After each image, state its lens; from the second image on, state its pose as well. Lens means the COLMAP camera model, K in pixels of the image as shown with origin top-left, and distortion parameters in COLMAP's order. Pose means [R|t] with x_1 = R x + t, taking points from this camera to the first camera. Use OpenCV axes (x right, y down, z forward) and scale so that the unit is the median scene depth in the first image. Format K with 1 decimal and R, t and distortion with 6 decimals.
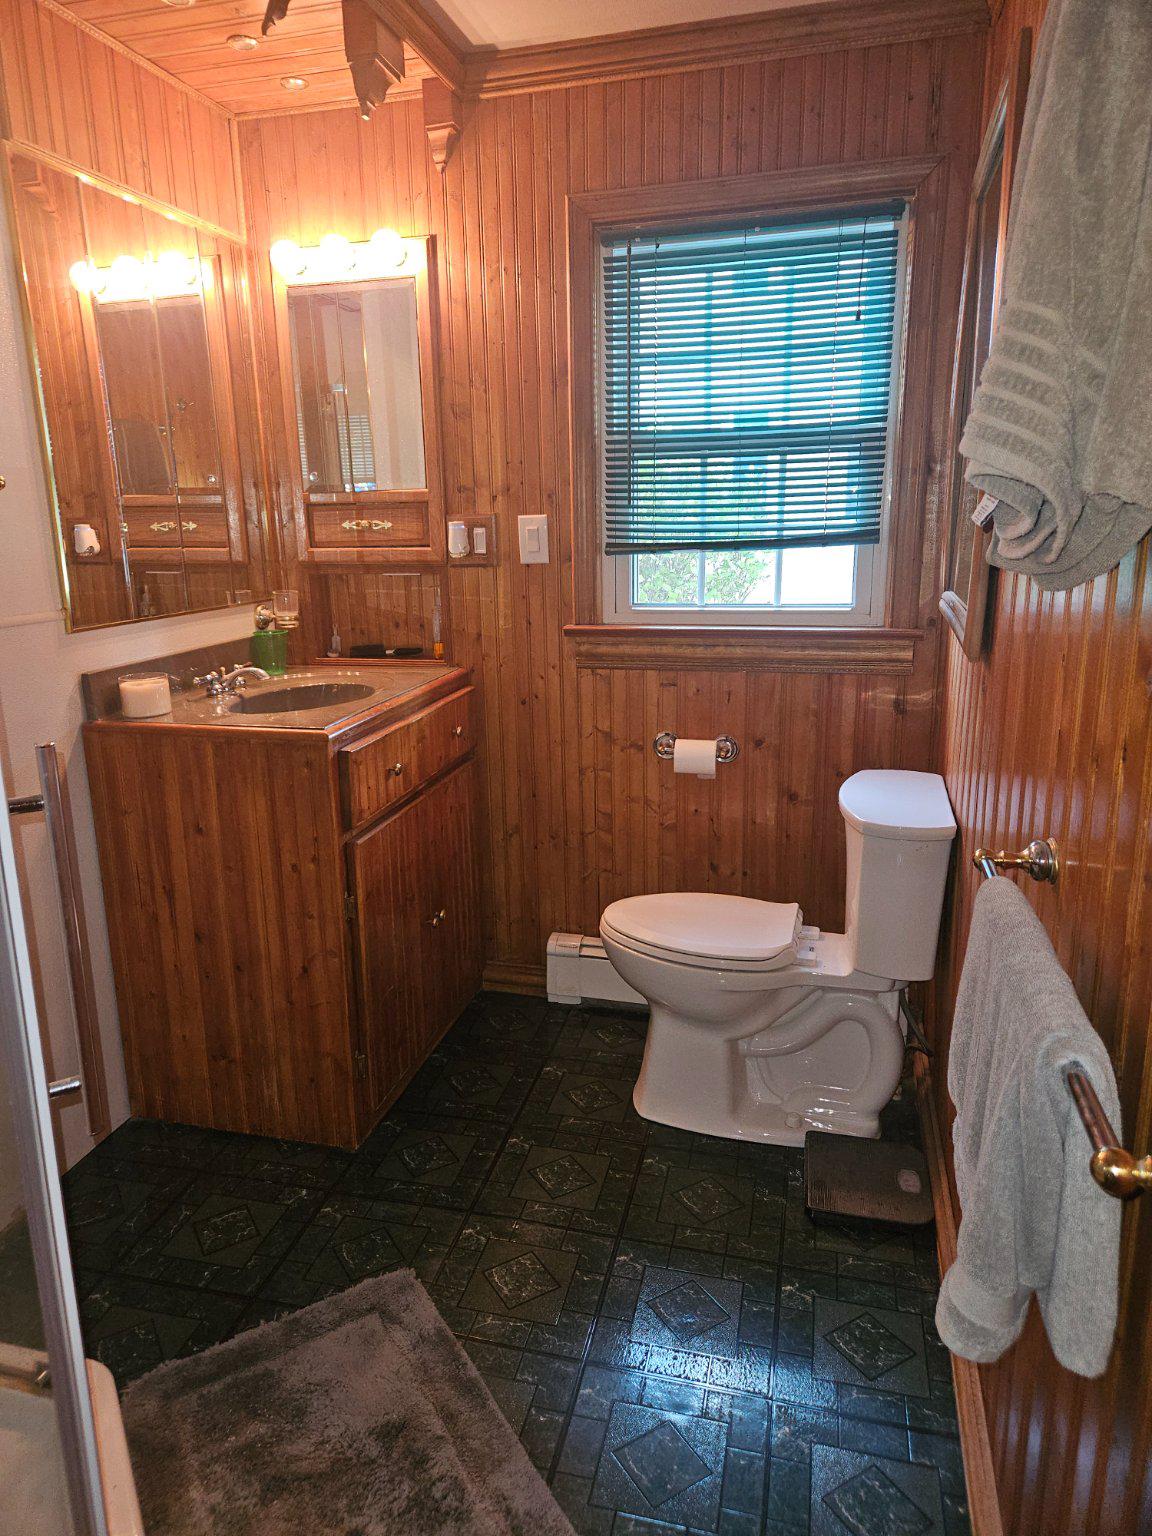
lens RADIAL K [[1028.7, 0, 554.3], [0, 1028.7, 757.8], [0, 0, 1]] dist [0.061112, -0.046697]
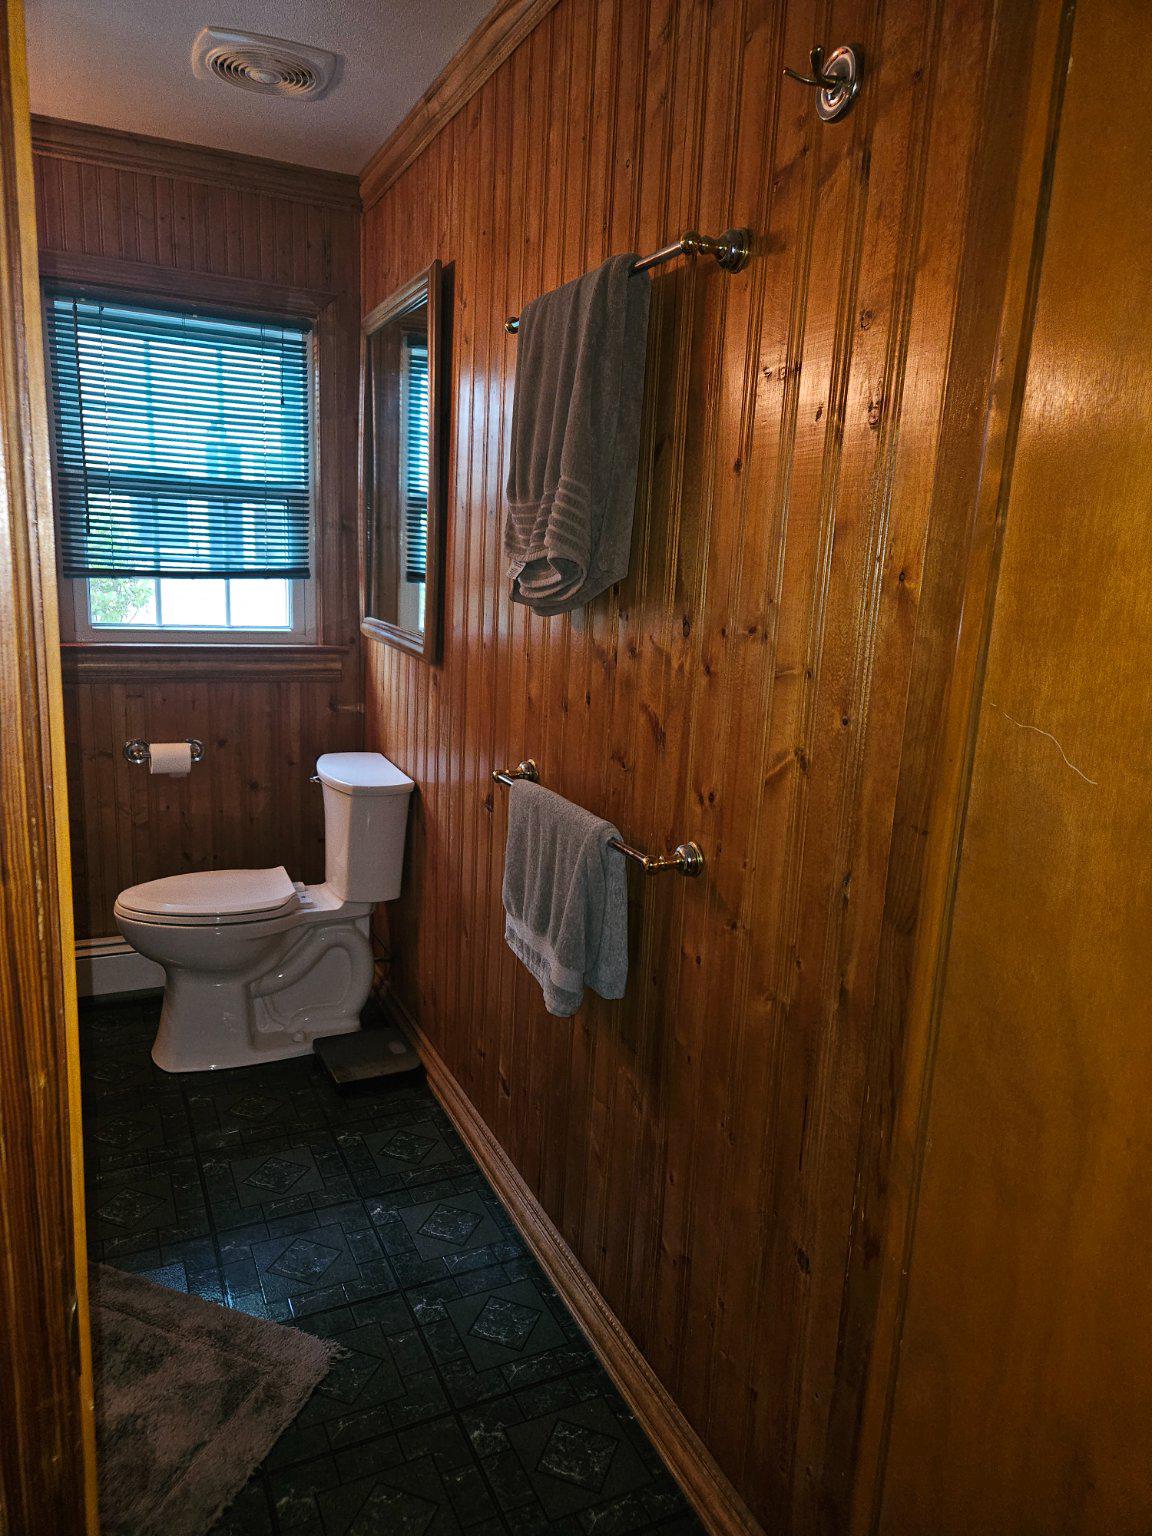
lens RADIAL K [[1028.7, 0, 579.4], [0, 1028.7, 767.8], [0, 0, 1]] dist [0.061112, -0.046697]
pose [[0.756136, -0.081840, 0.649277, -0.276907], [0.094314, 0.995420, 0.015633, 0.035741], [-0.647582, 0.049415, 0.760392, -0.171839]]
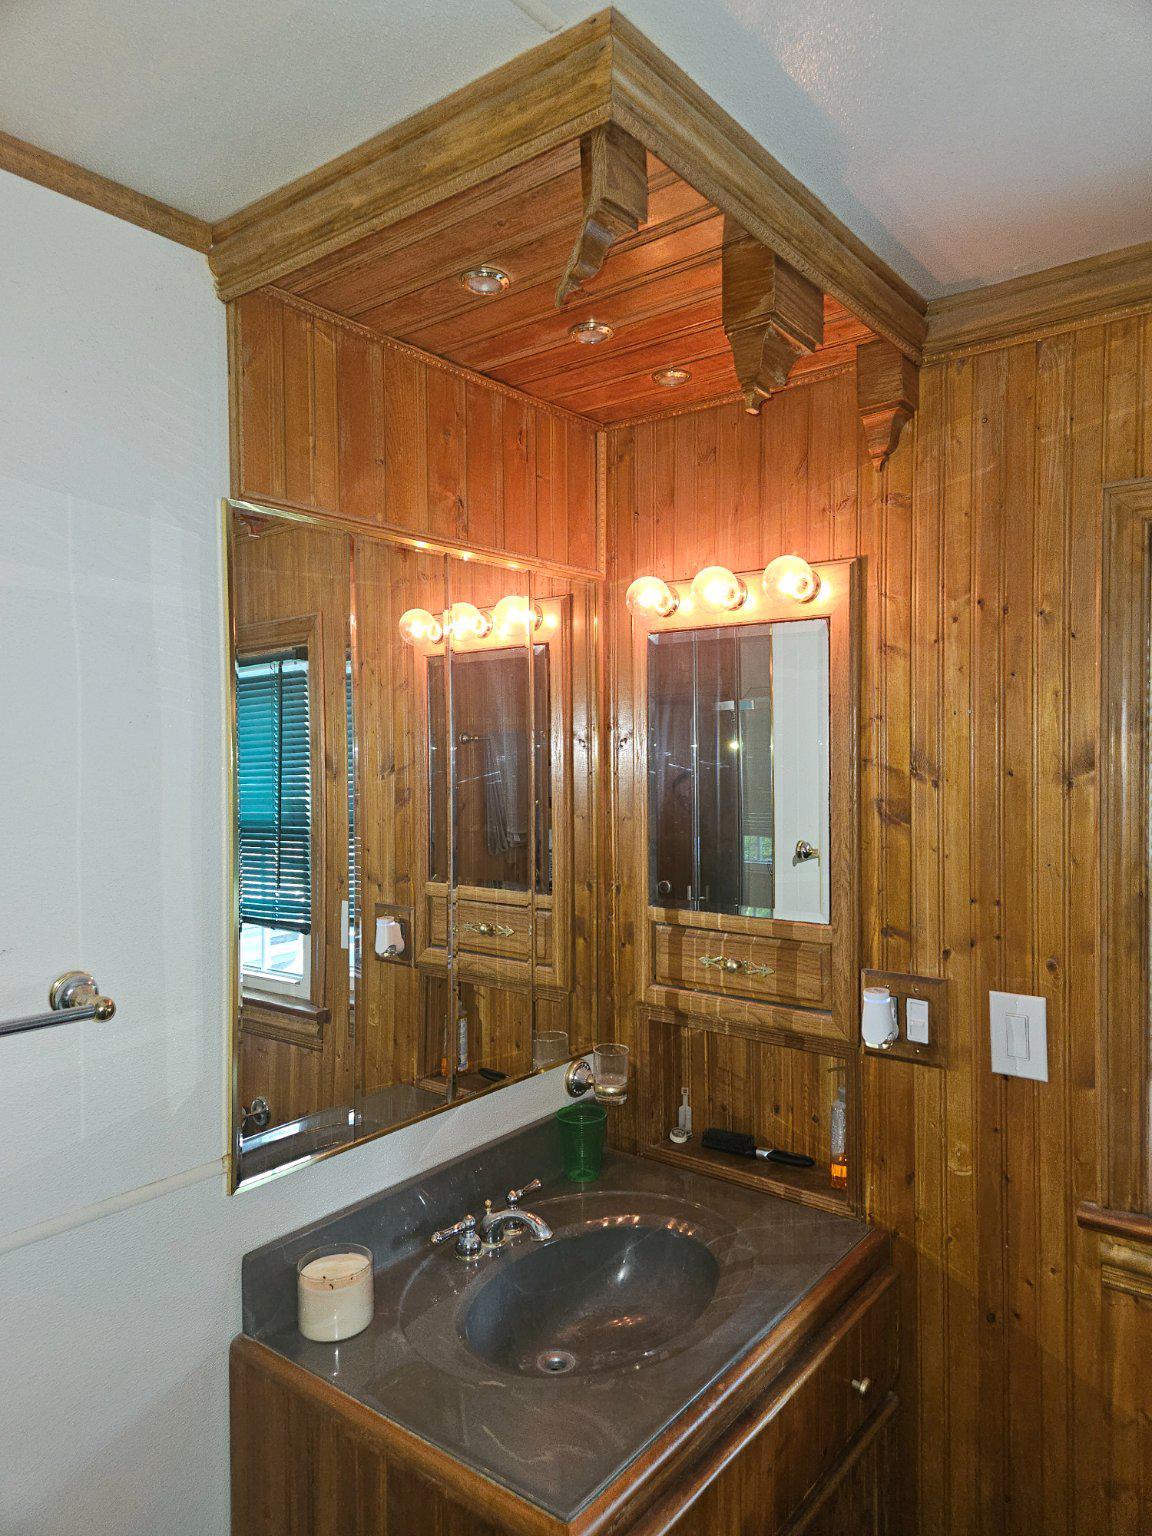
lens RADIAL K [[1028.7, 0, 569.1], [0, 1028.7, 764.1], [0, 0, 1]] dist [0.061112, -0.046697]
pose [[0.919896, 0.023949, -0.391431, -0.028608], [-0.108215, 0.974881, -0.194669, -0.234224], [0.376937, 0.221434, 0.899381, 0.384653]]
